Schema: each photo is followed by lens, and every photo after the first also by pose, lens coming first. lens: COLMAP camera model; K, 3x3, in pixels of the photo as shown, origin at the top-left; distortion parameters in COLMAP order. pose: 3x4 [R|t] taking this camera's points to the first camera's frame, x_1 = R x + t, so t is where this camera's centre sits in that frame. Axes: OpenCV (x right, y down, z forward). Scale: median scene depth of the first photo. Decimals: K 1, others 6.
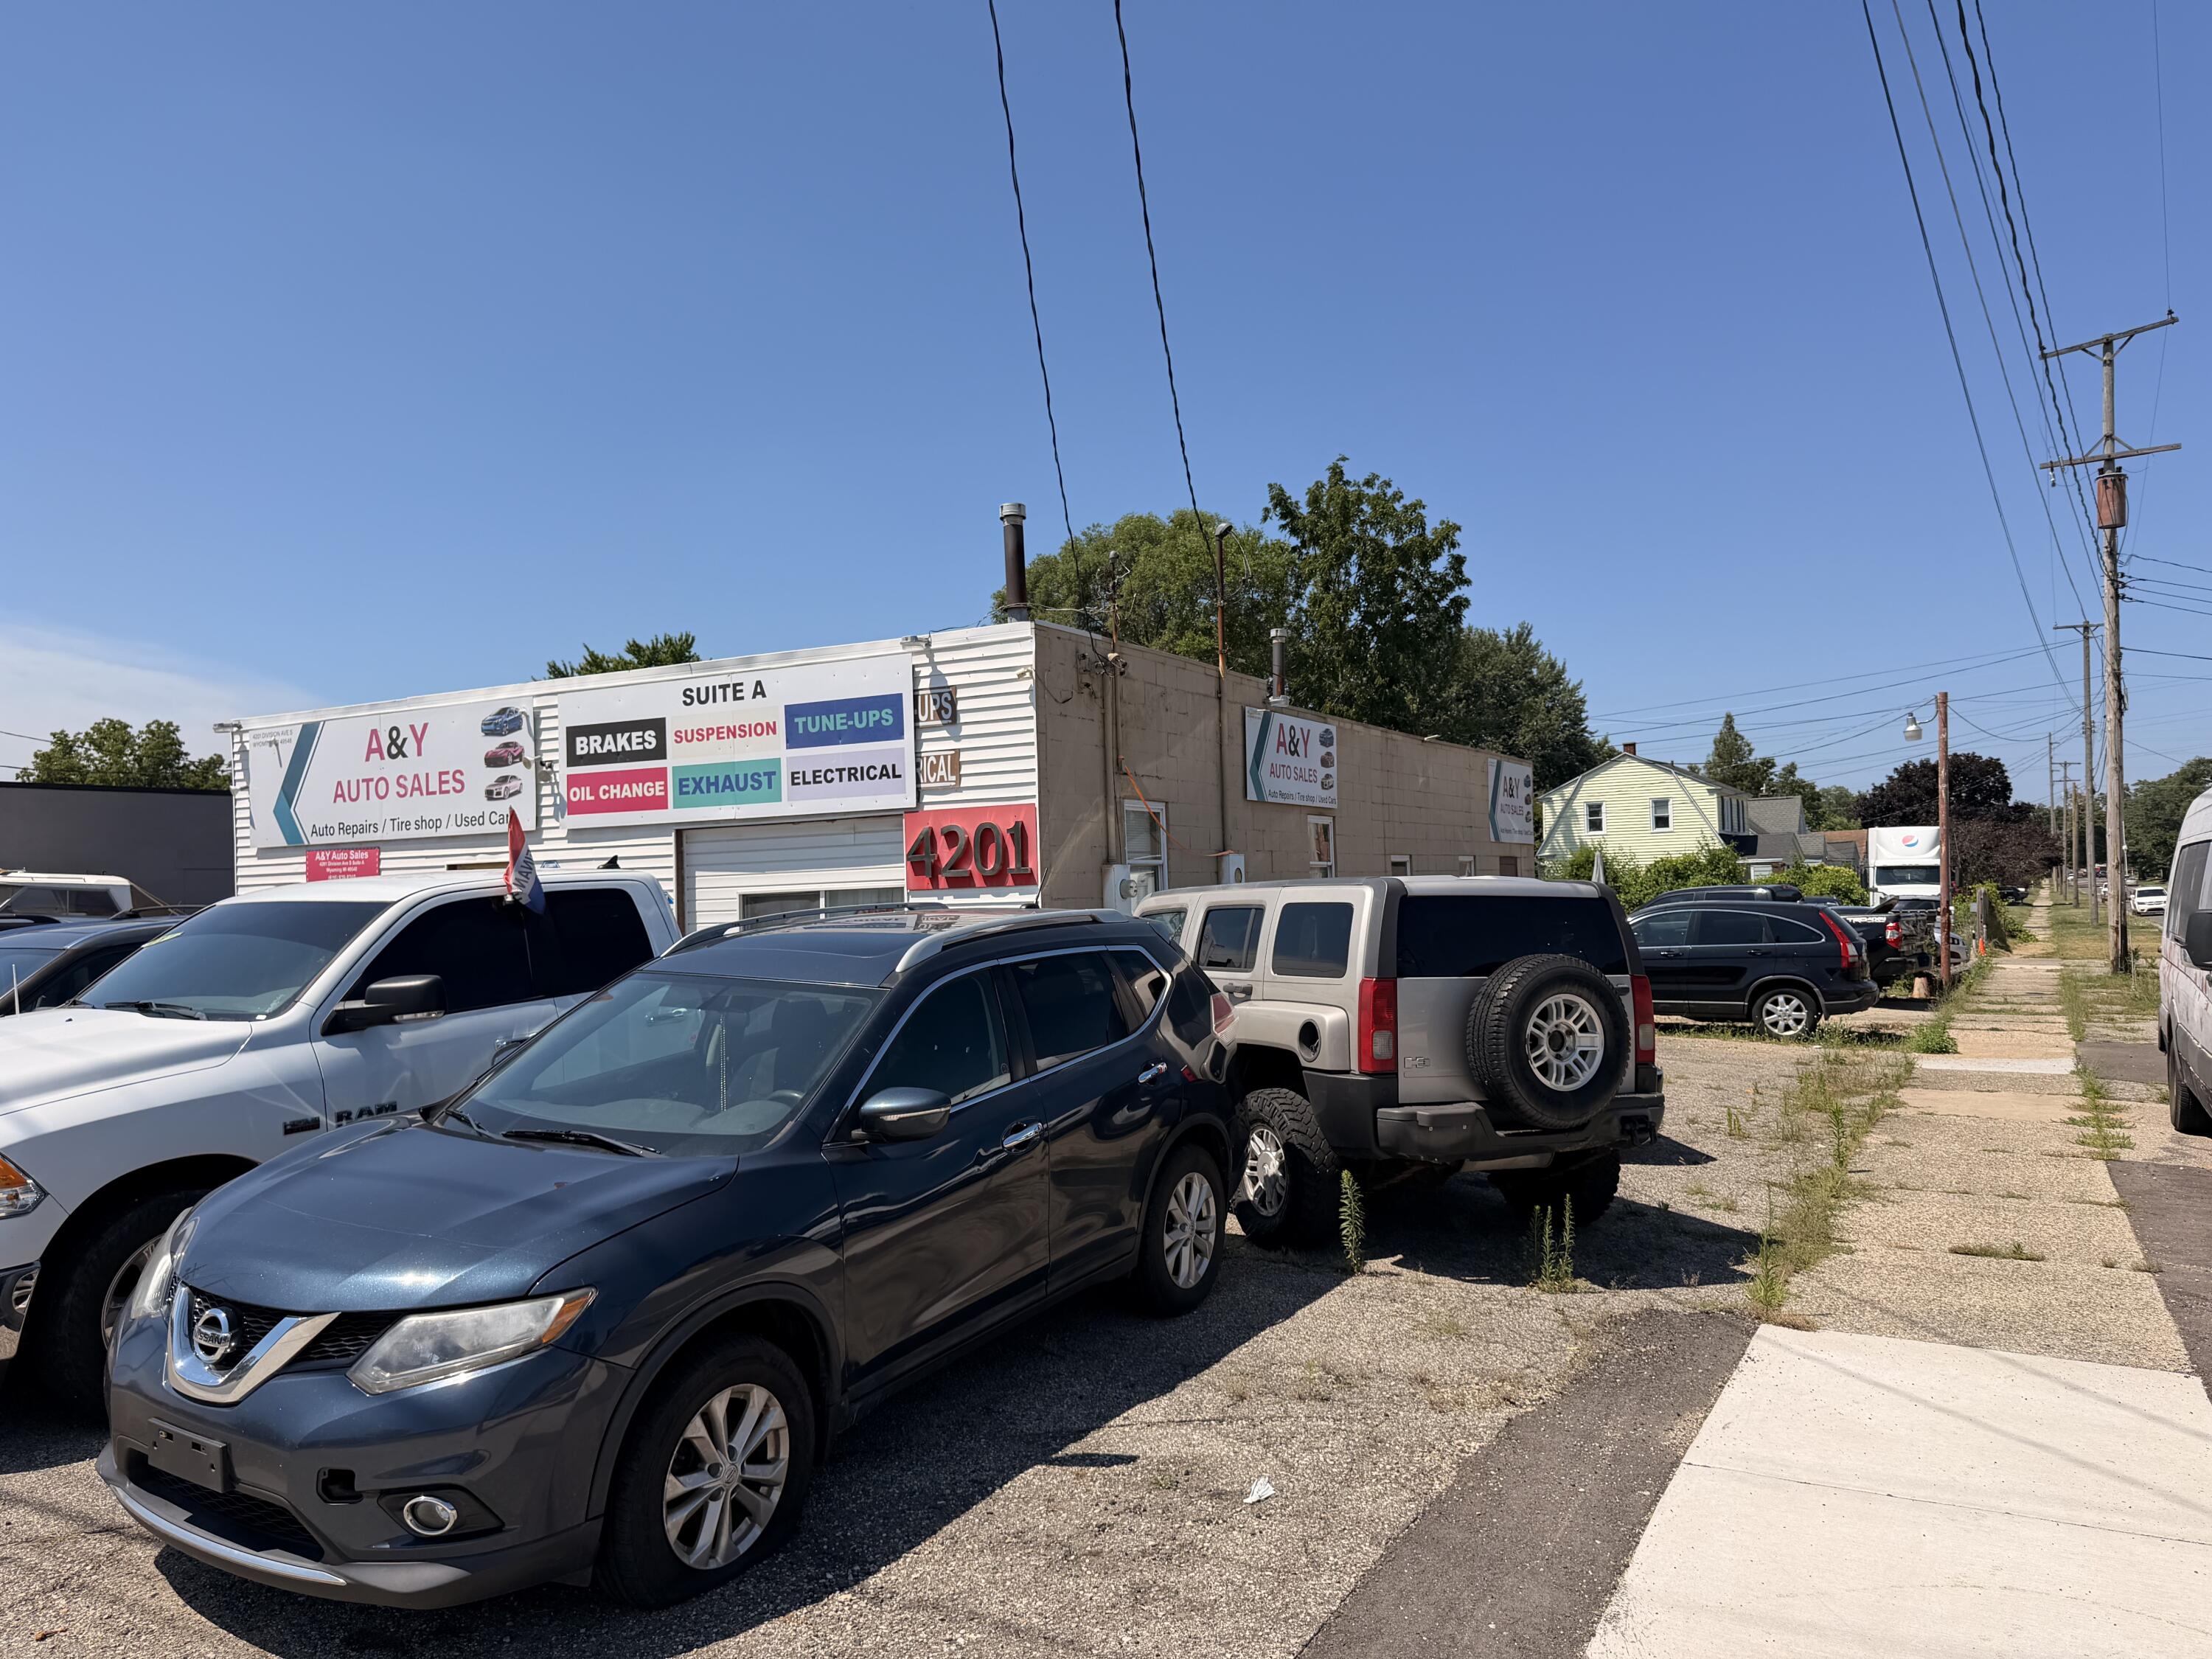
lens RADIAL K [[1587.6, 0, 1120.7], [0, 1587.6, 840.8], [0, 0, 1]] dist [0.059983, -0.075433]
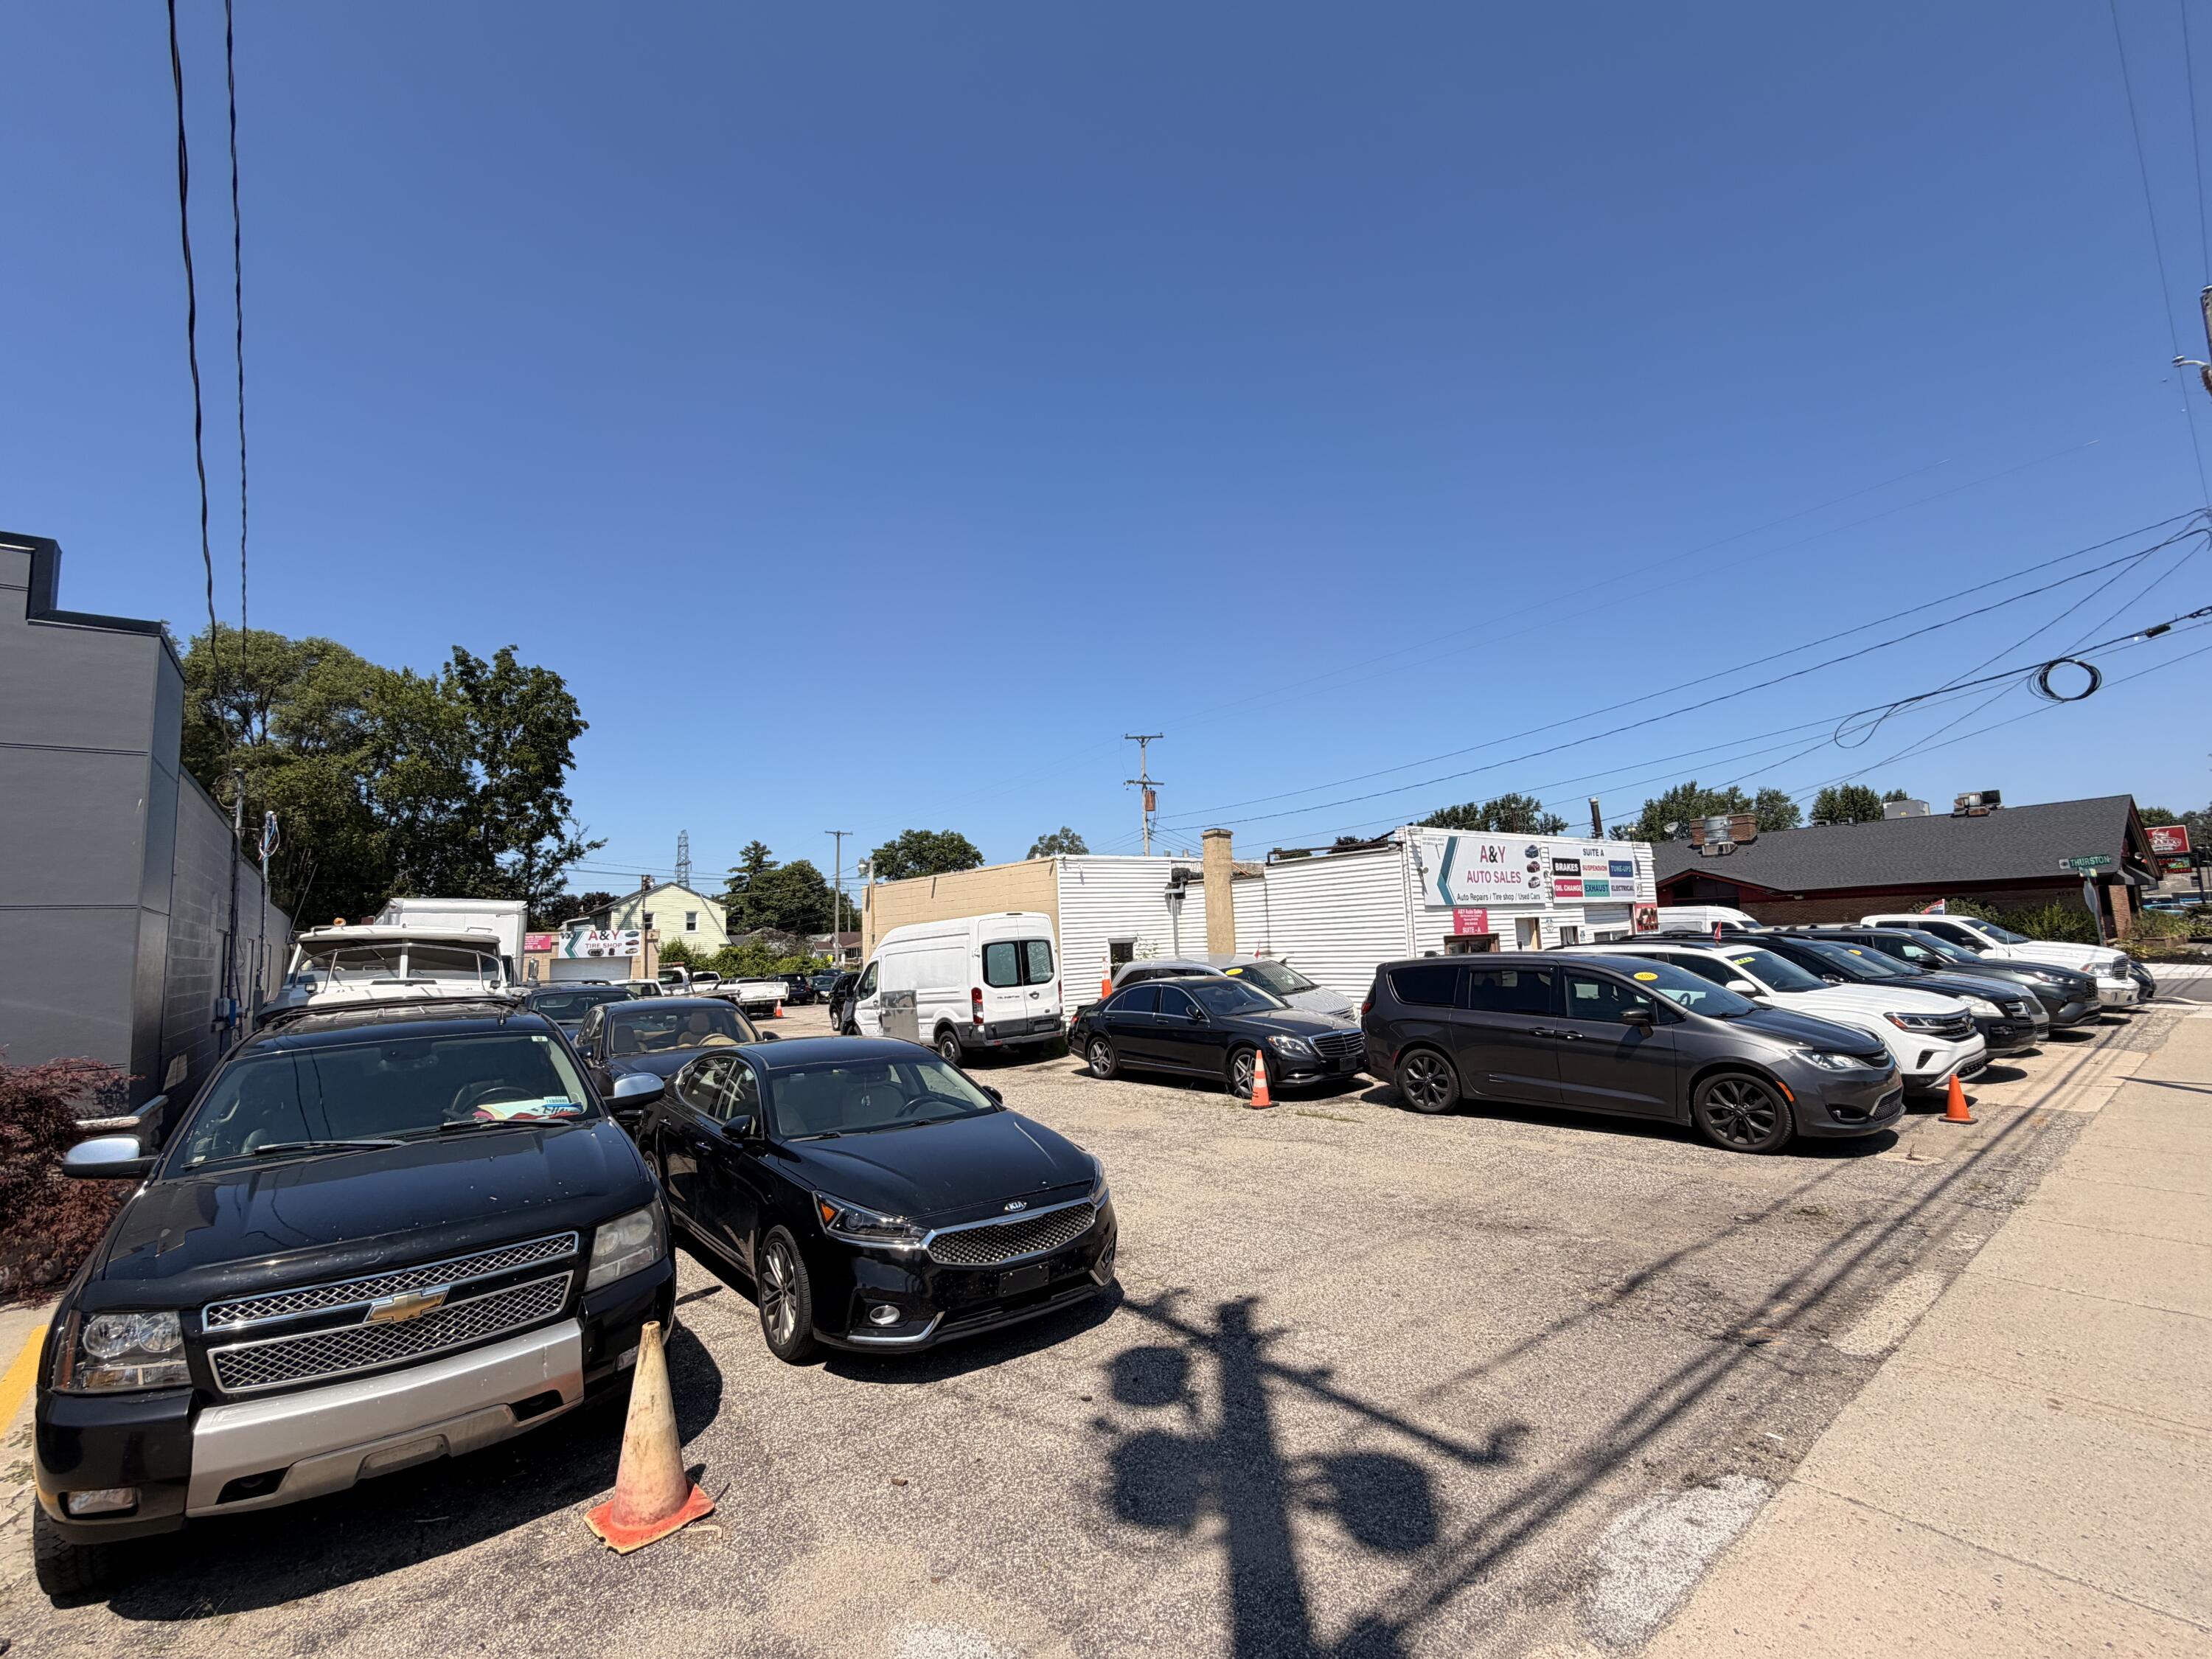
lens RADIAL K [[990.3, 0, 1106.0], [0, 990.3, 829.5], [0, 0, 1]] dist [0.000071, -0.000001]
pose [[0.370240, 0.114466, 0.921857, -1.840998], [0.000191, 0.992370, -0.123298, 0.060005], [-0.928936, 0.045826, 0.367393, 1.054581]]
